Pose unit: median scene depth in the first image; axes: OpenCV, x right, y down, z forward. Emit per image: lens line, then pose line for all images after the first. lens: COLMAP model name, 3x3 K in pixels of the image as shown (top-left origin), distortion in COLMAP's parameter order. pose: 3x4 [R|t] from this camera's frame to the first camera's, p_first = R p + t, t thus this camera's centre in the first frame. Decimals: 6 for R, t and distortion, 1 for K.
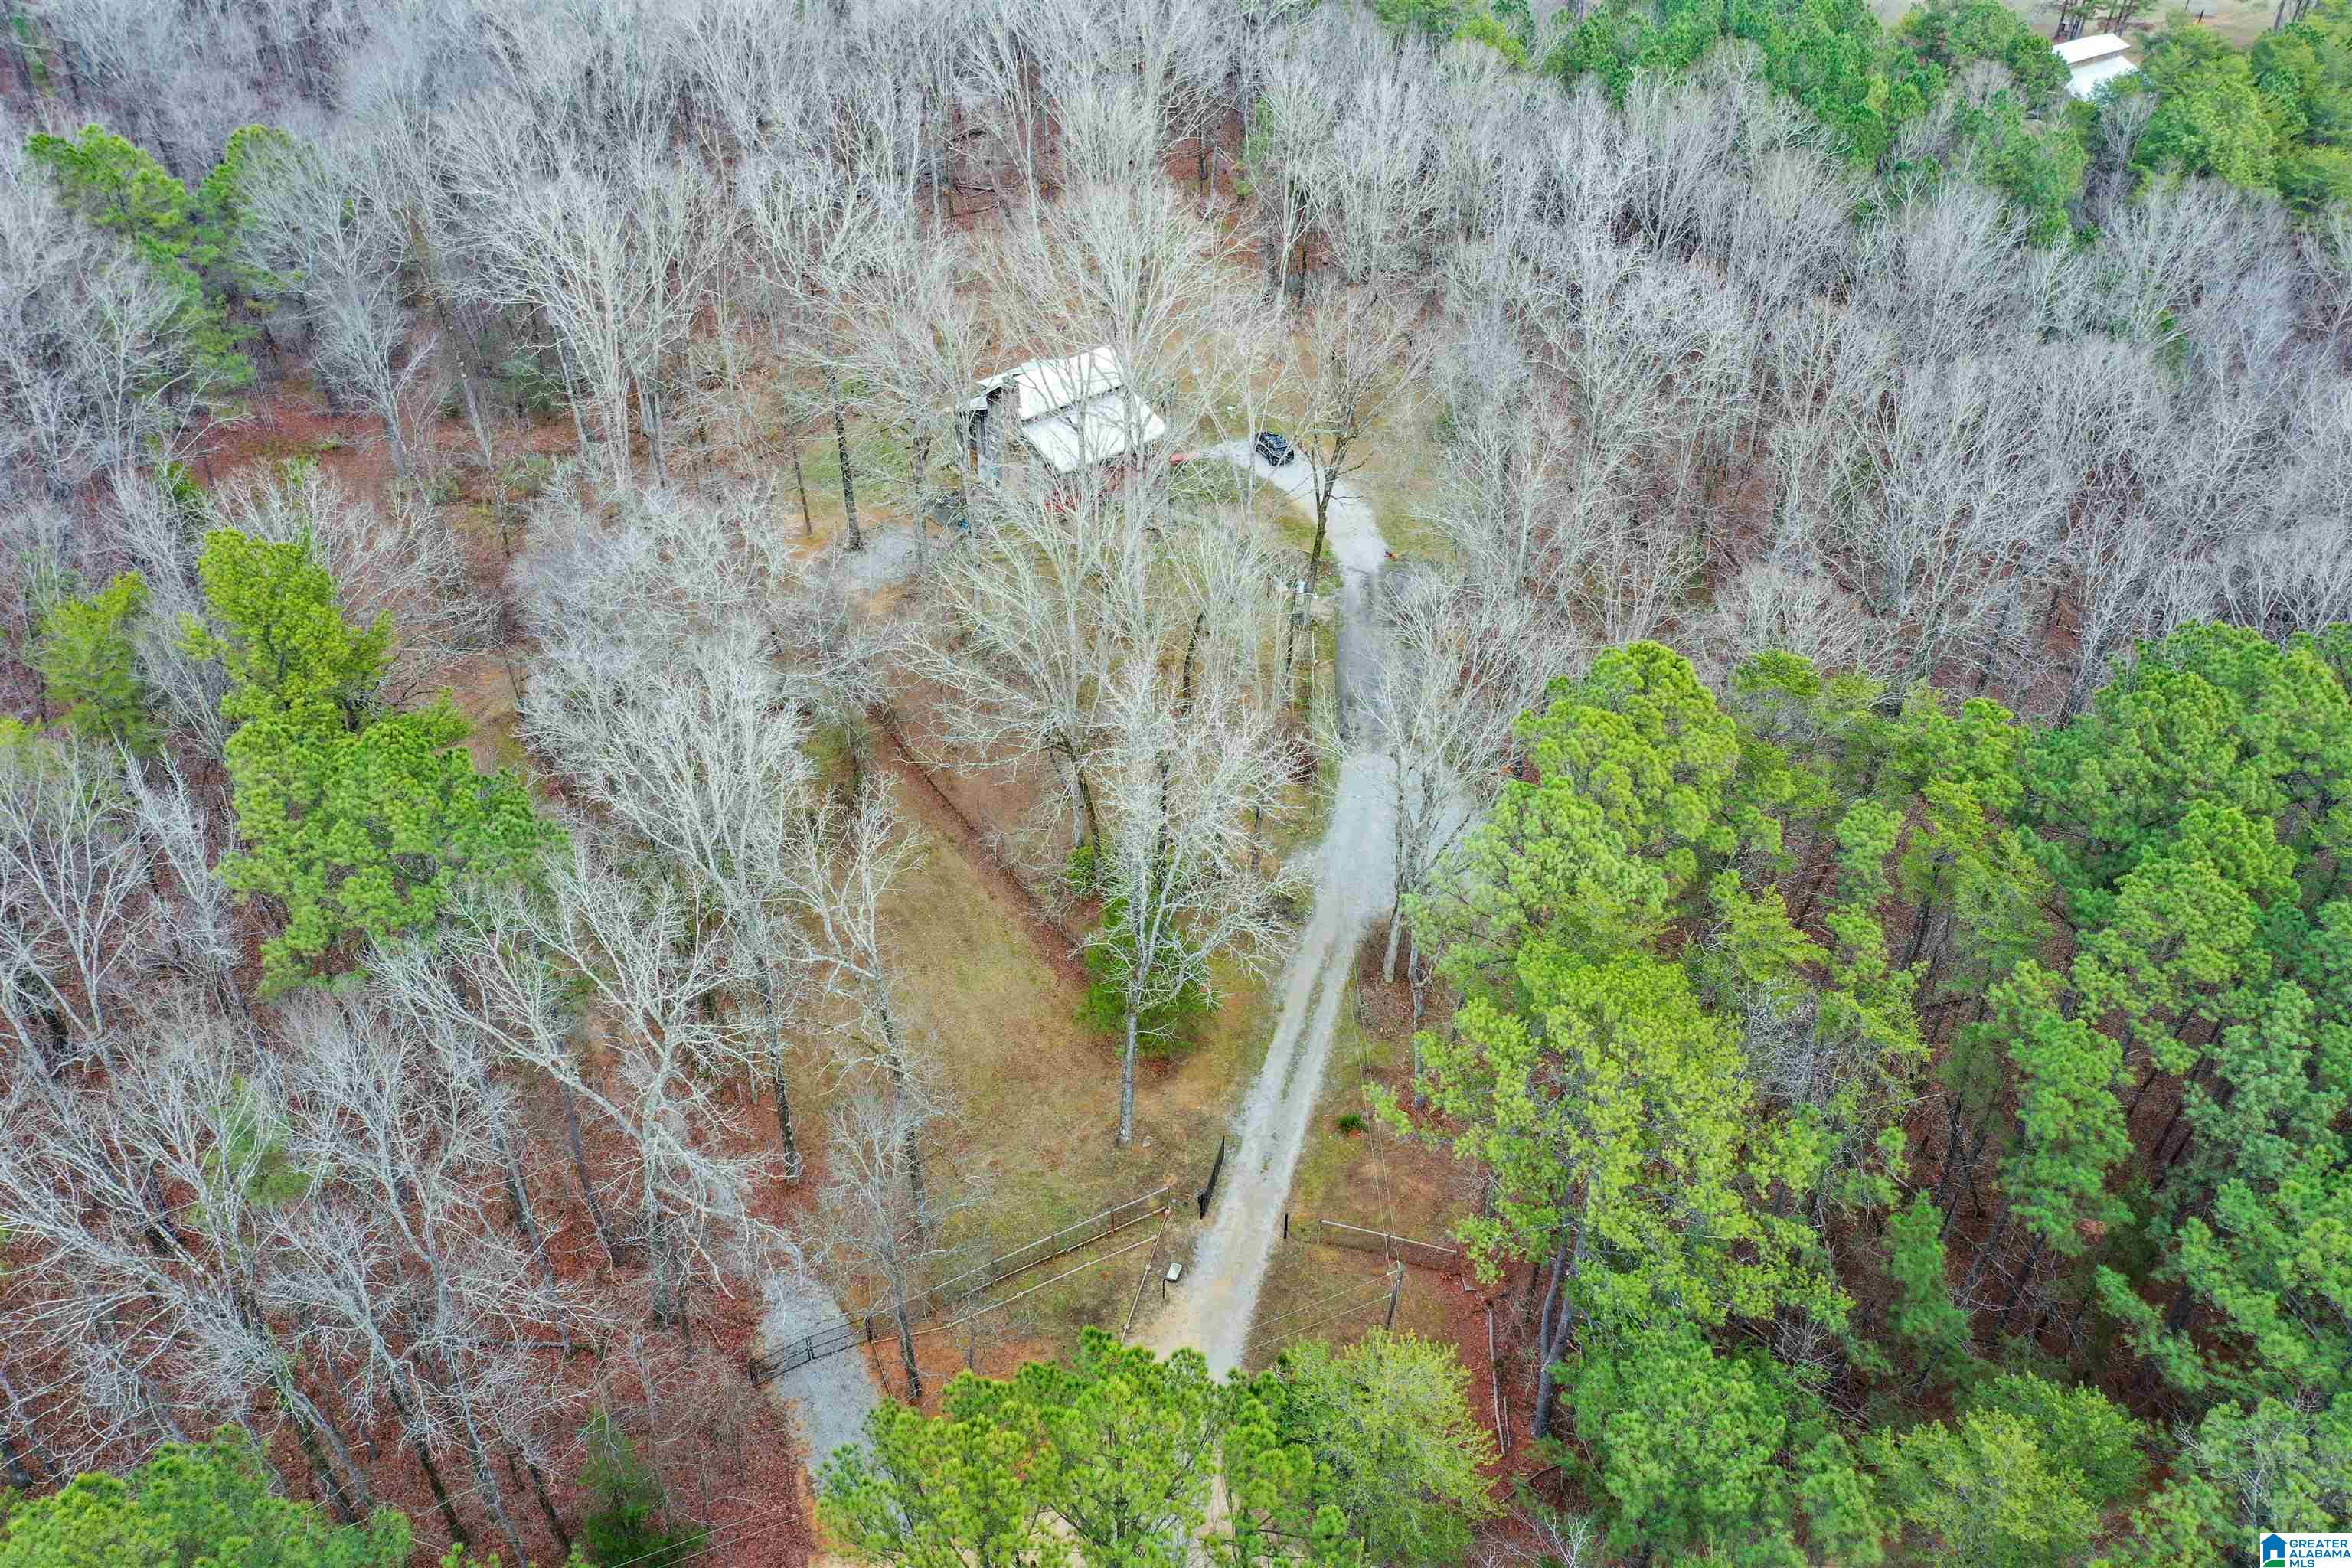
lens RADIAL K [[1873.7, 0, 1181.9], [0, 1873.7, 780.8], [0, 0, 1]] dist [-0.006007, 0.008112]
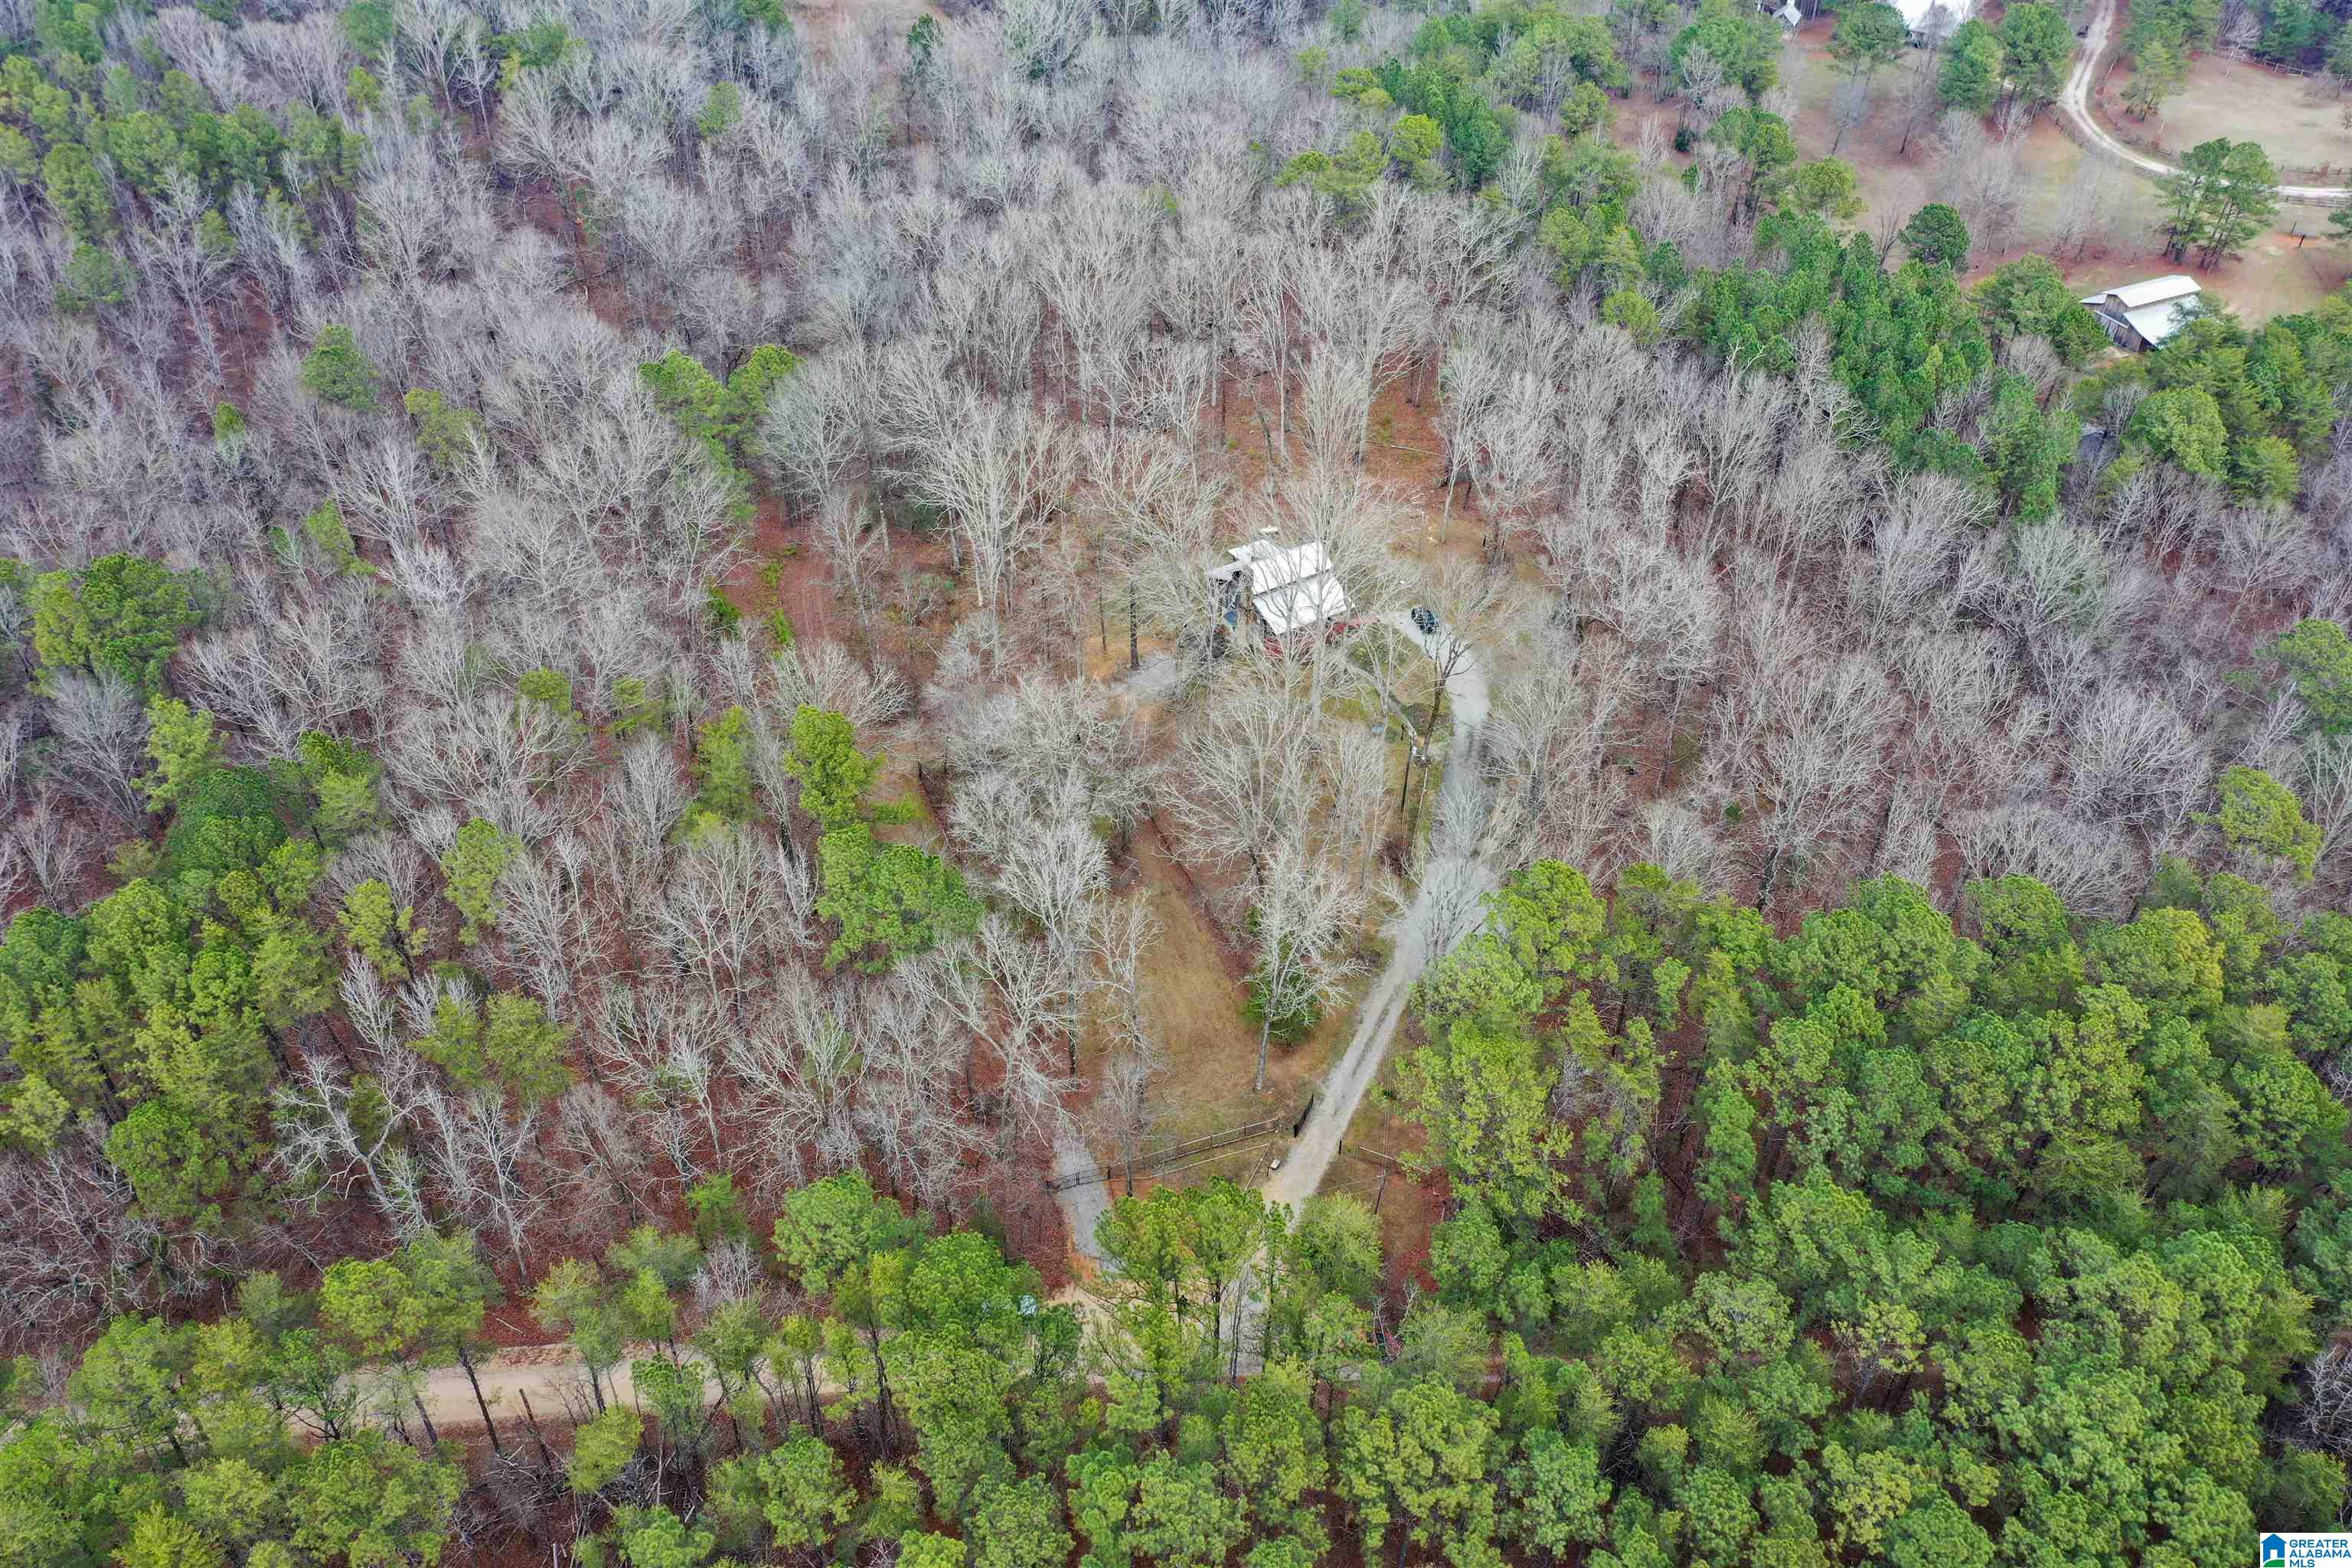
lens RADIAL K [[1873.7, 0, 1171.4], [0, 1873.7, 784.3], [0, 0, 1]] dist [-0.006007, 0.008112]
pose [[0.986565, 0.101734, -0.127827, 0.098366], [-0.095655, 0.994011, 0.052845, -0.206527], [0.132437, -0.039908, 0.990388, -0.864522]]
